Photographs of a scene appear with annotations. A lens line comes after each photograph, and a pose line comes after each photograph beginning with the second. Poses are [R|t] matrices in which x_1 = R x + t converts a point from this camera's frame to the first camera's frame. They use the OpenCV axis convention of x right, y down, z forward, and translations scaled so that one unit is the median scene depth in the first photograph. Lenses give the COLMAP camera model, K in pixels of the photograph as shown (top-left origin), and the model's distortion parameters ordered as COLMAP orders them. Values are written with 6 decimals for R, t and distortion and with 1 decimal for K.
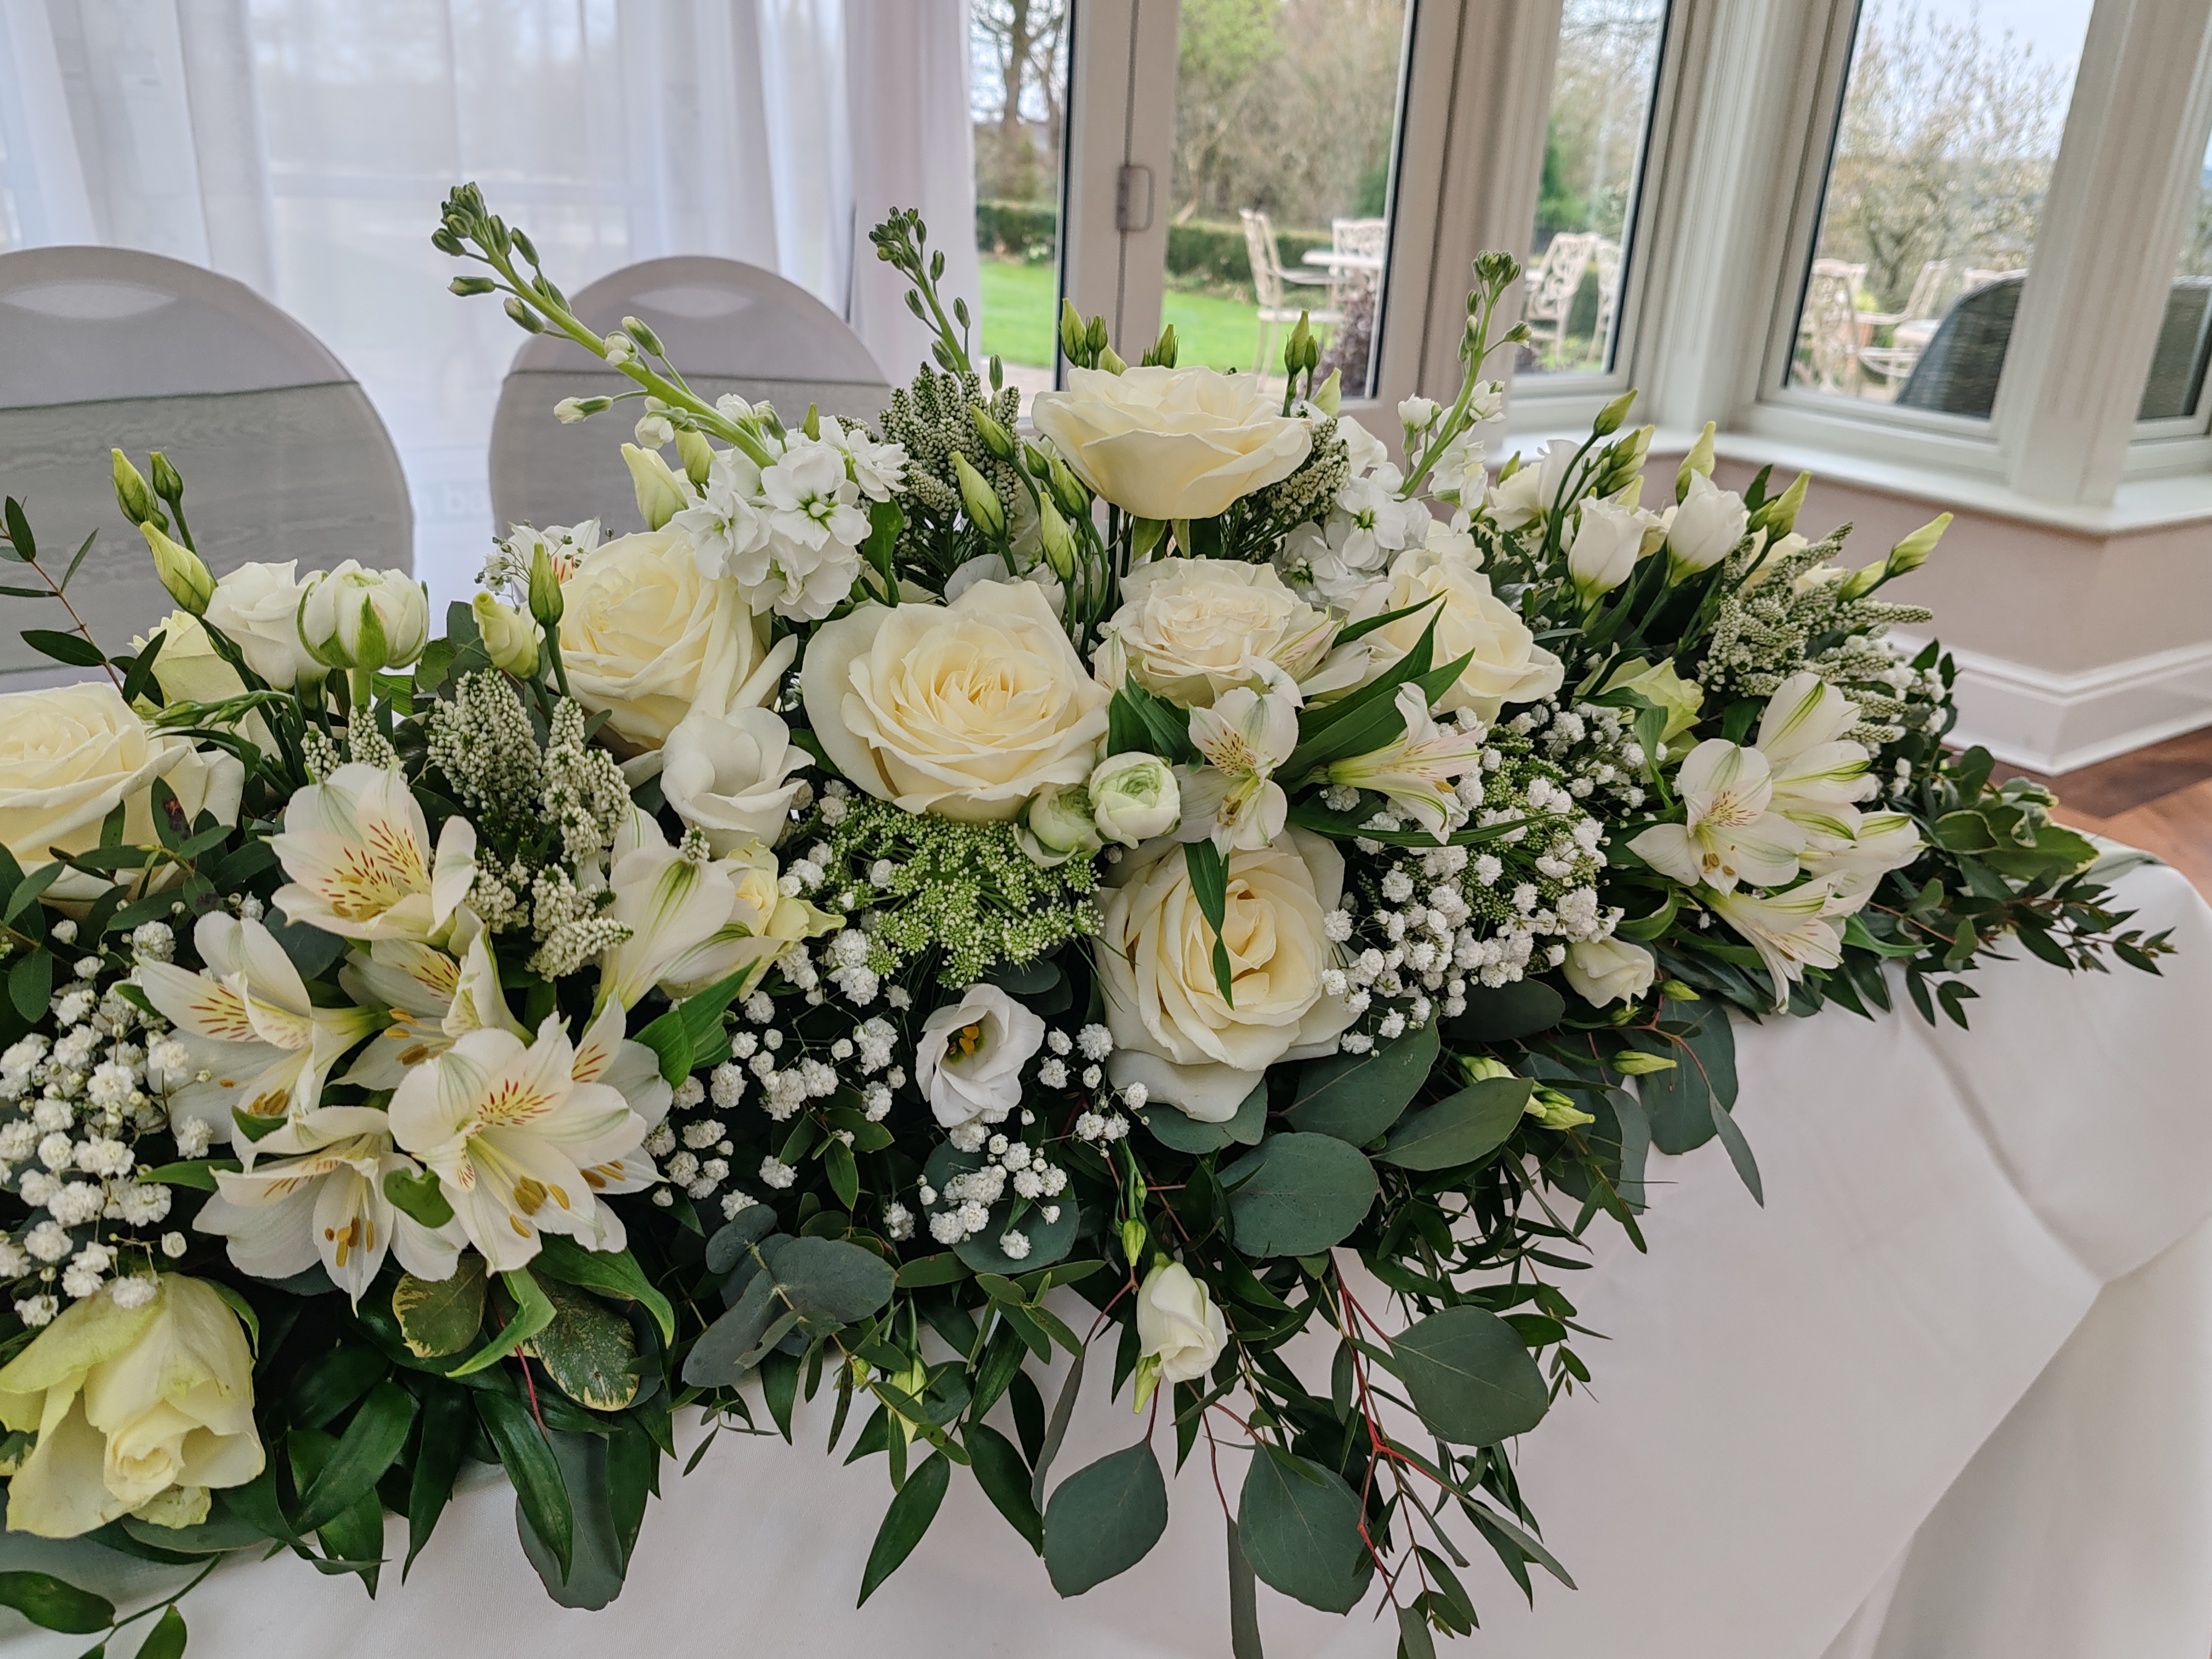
lens RADIAL K [[1744.8, 0, 1106.0], [0, 1744.8, 829.5], [0, 0, 1]] dist [0.005161, 0.001911]
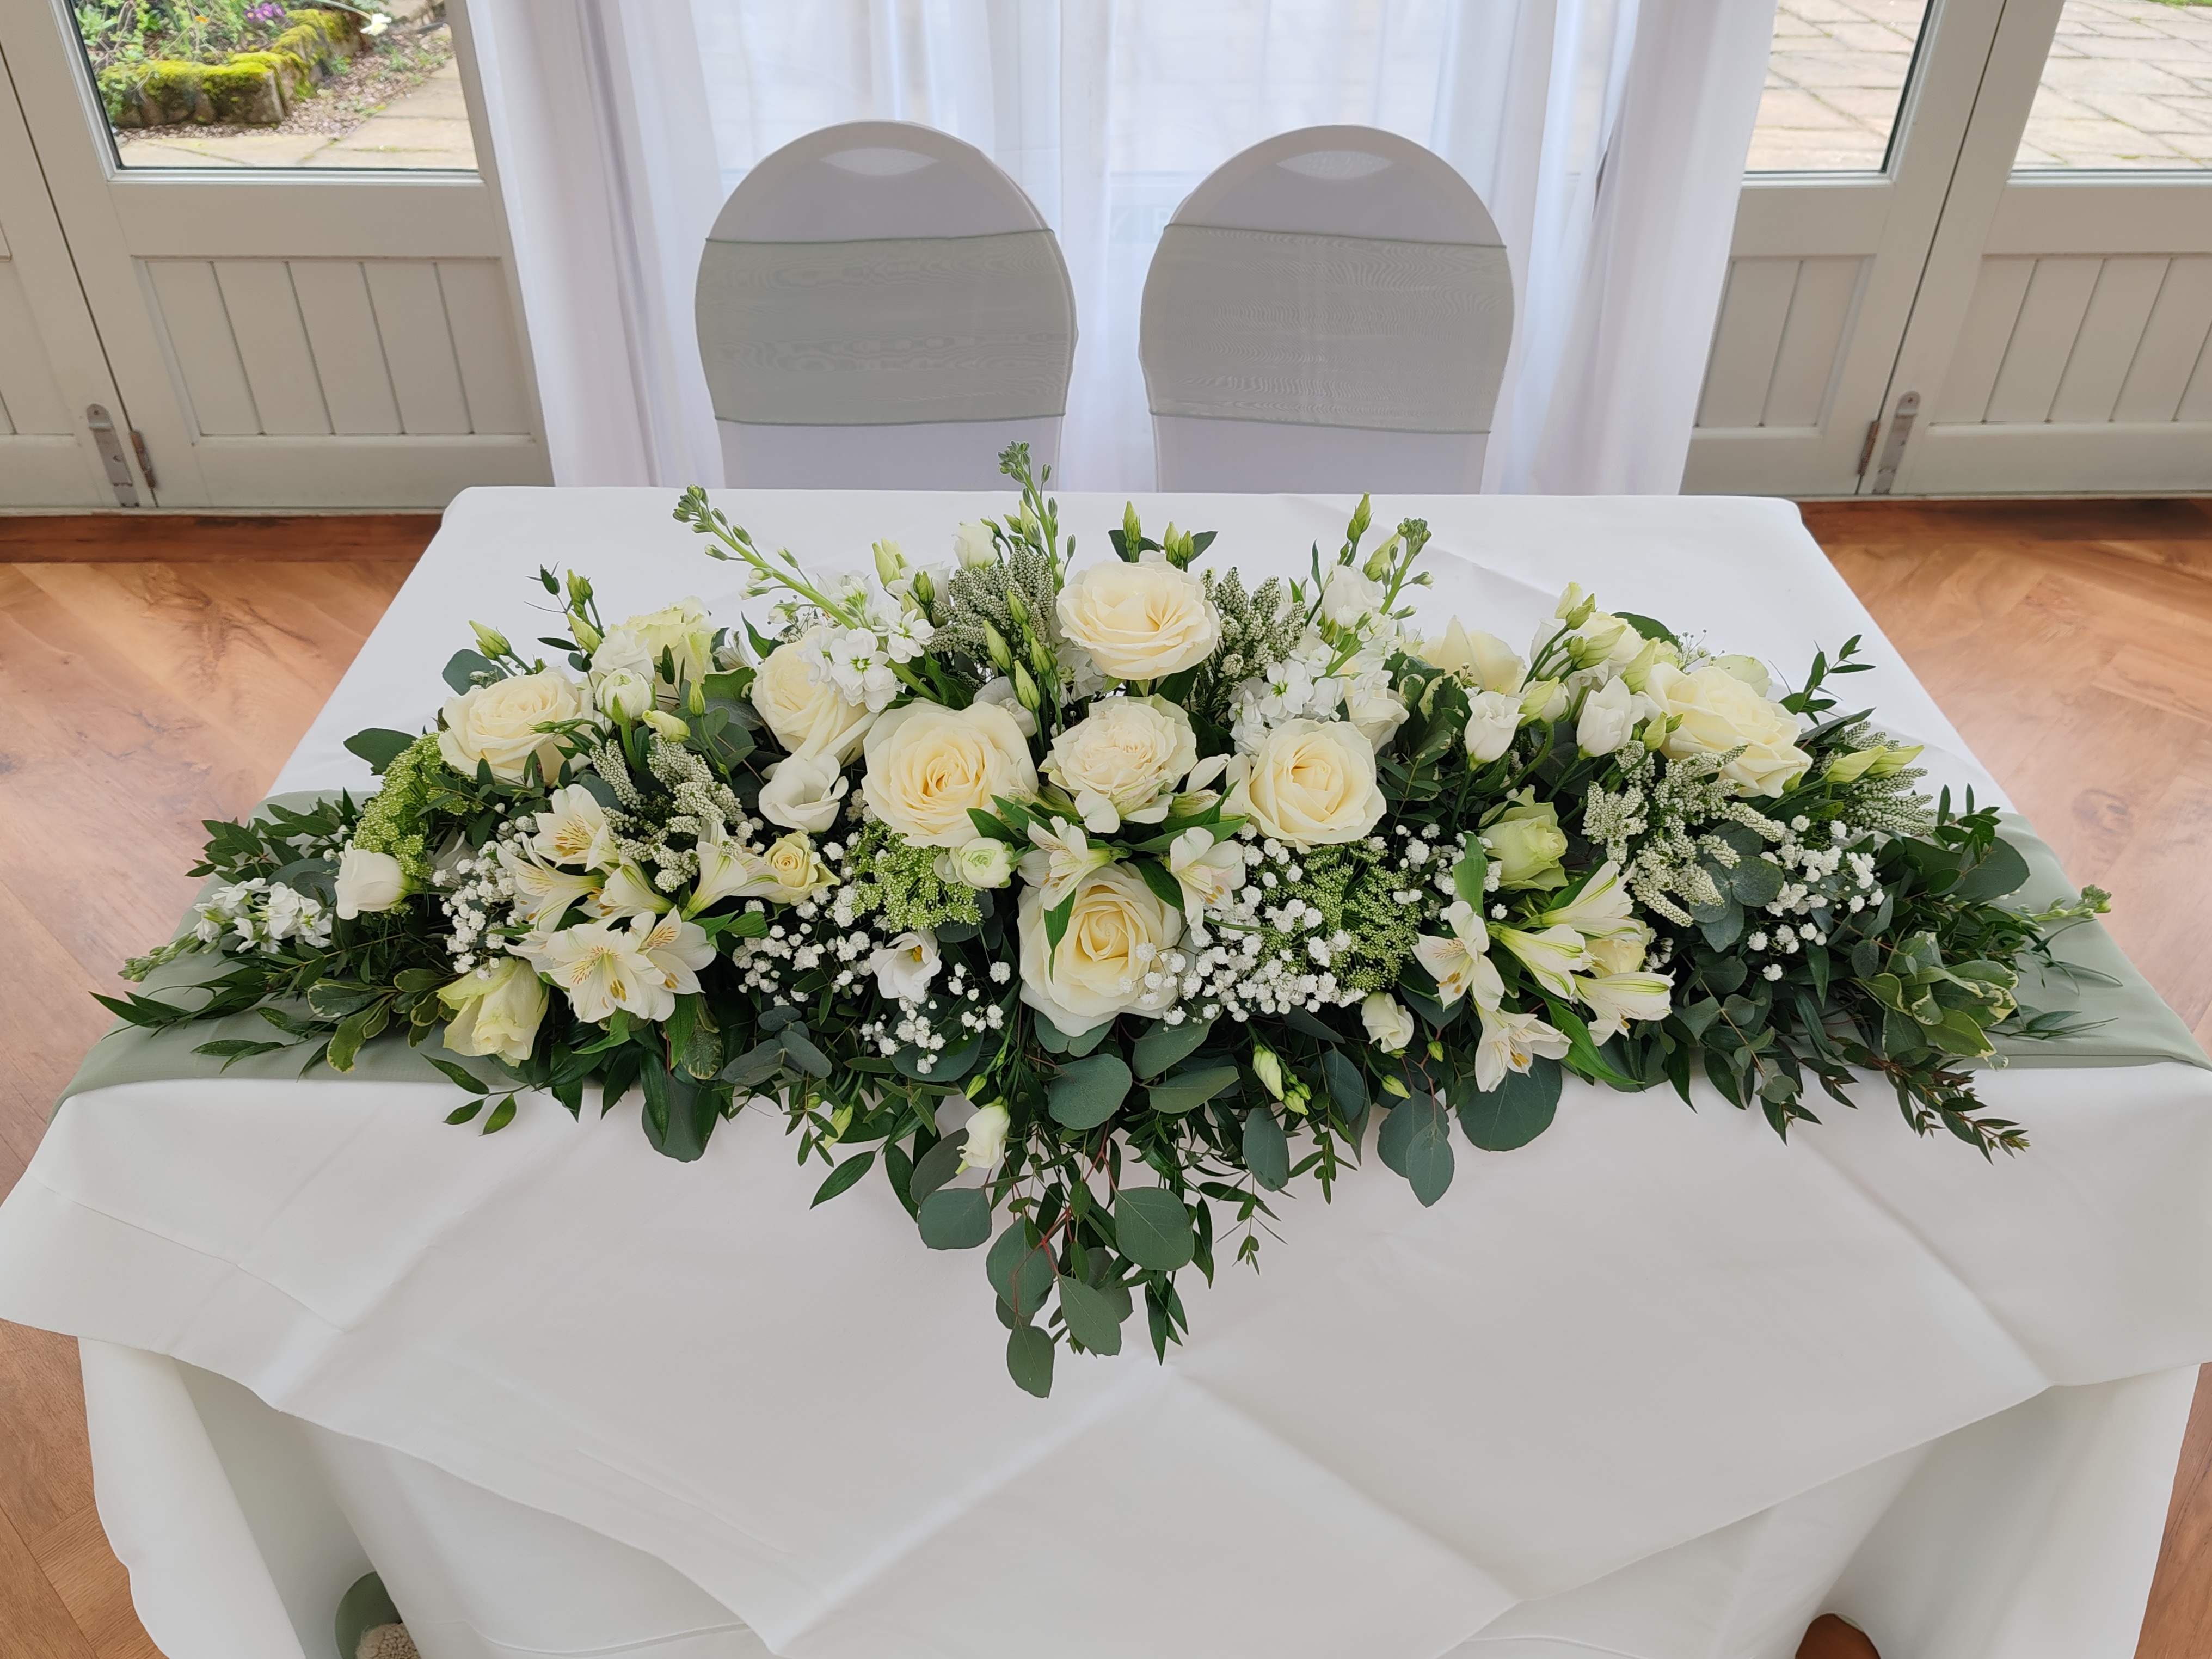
lens RADIAL K [[1744.8, 0, 1106.0], [0, 1744.8, 829.5], [0, 0, 1]] dist [0.005161, 0.001911]
pose [[0.835304, 0.295004, -0.463939, 0.935255], [-0.170546, 0.941259, 0.291454, -0.593304], [0.522667, -0.164330, 0.836549, -0.406319]]
